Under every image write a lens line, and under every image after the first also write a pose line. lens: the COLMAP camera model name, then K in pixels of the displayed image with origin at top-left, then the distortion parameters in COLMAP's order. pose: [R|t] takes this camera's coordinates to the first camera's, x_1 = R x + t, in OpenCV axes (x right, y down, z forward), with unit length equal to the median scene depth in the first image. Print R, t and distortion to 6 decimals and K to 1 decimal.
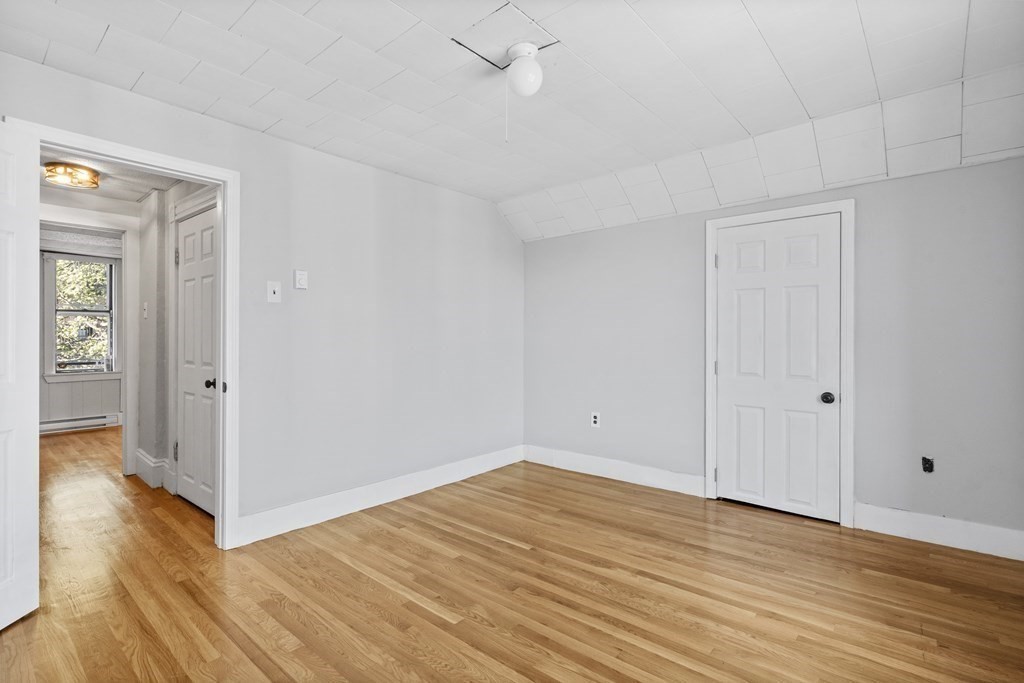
lens RADIAL K [[480.1, 0, 512.0], [0, 480.1, 338.7], [0, 0, 1]] dist [0.001139, 0.000195]
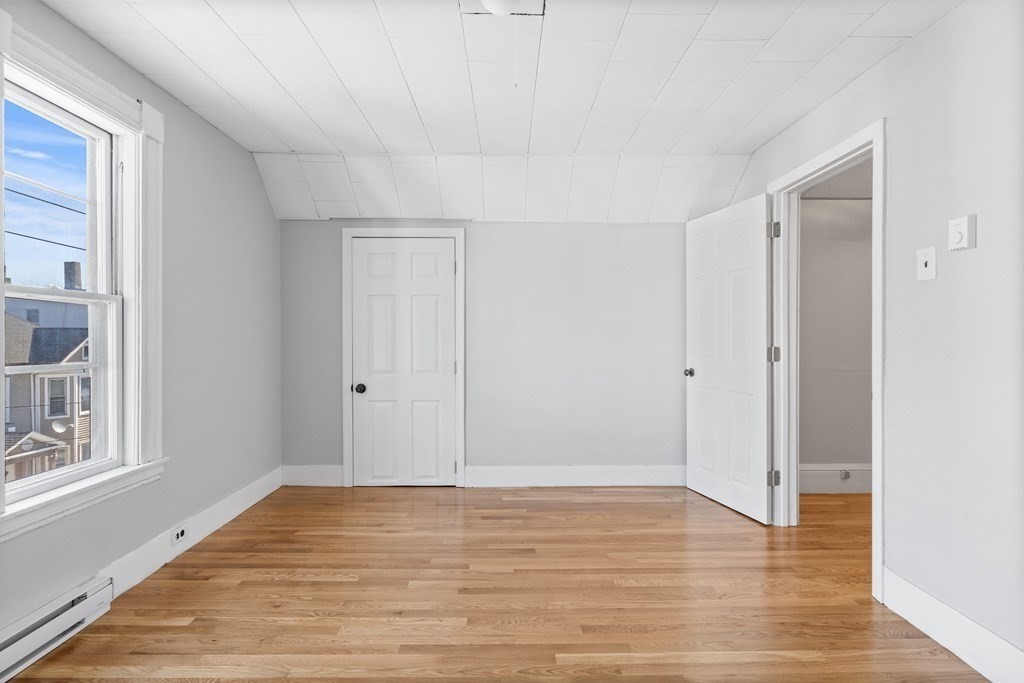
lens RADIAL K [[480.1, 0, 513.6], [0, 480.1, 339.5], [0, 0, 1]] dist [0.001139, 0.000195]
pose [[-0.749136, -0.000516, -0.662416, 0.495857], [-0.003026, 0.999992, 0.002643, 0.009134], [0.662409, 0.003984, -0.749132, 1.514080]]
